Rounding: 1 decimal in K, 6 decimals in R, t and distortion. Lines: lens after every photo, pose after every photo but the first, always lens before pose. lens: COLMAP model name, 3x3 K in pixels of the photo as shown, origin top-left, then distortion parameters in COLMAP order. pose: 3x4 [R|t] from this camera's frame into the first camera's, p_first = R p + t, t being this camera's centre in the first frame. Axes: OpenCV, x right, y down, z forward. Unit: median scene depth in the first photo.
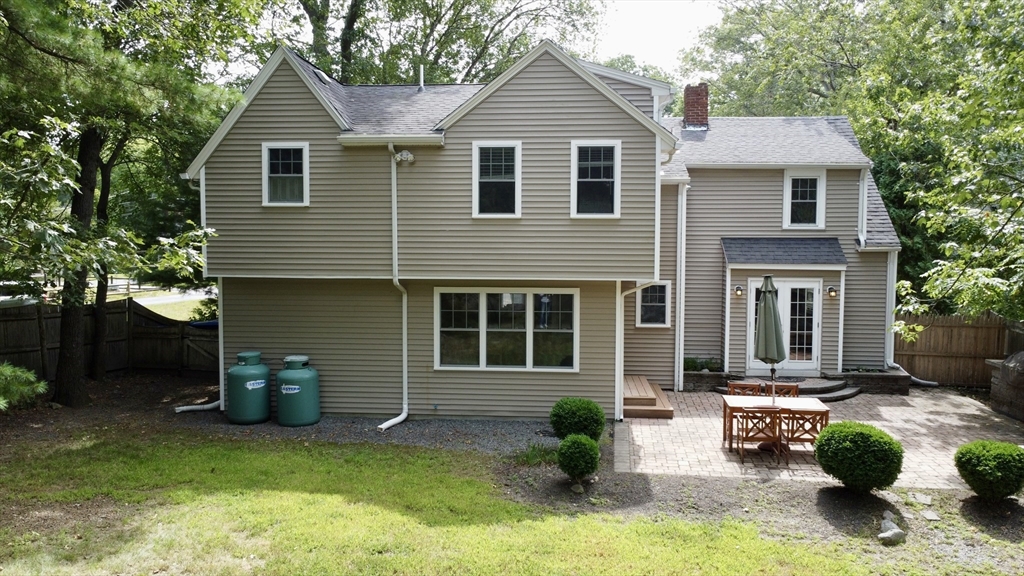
lens RADIAL K [[771.1, 0, 511.2], [0, 771.1, 286.8], [0, 0, 1]] dist [-0.014699, 0.004759]
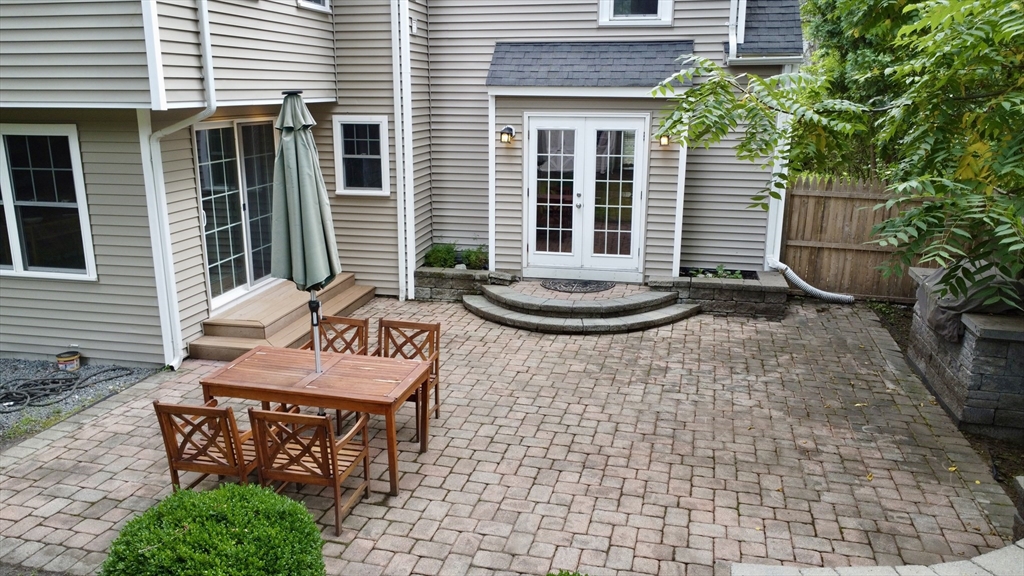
lens RADIAL K [[771.1, 0, 511.9], [0, 771.1, 290.0], [0, 0, 1]] dist [-0.014699, 0.004759]
pose [[0.994497, 0.026711, -0.101305, 0.362649], [-0.006585, 0.980978, 0.194007, 0.007823], [0.104560, -0.192273, 0.975755, 0.408747]]
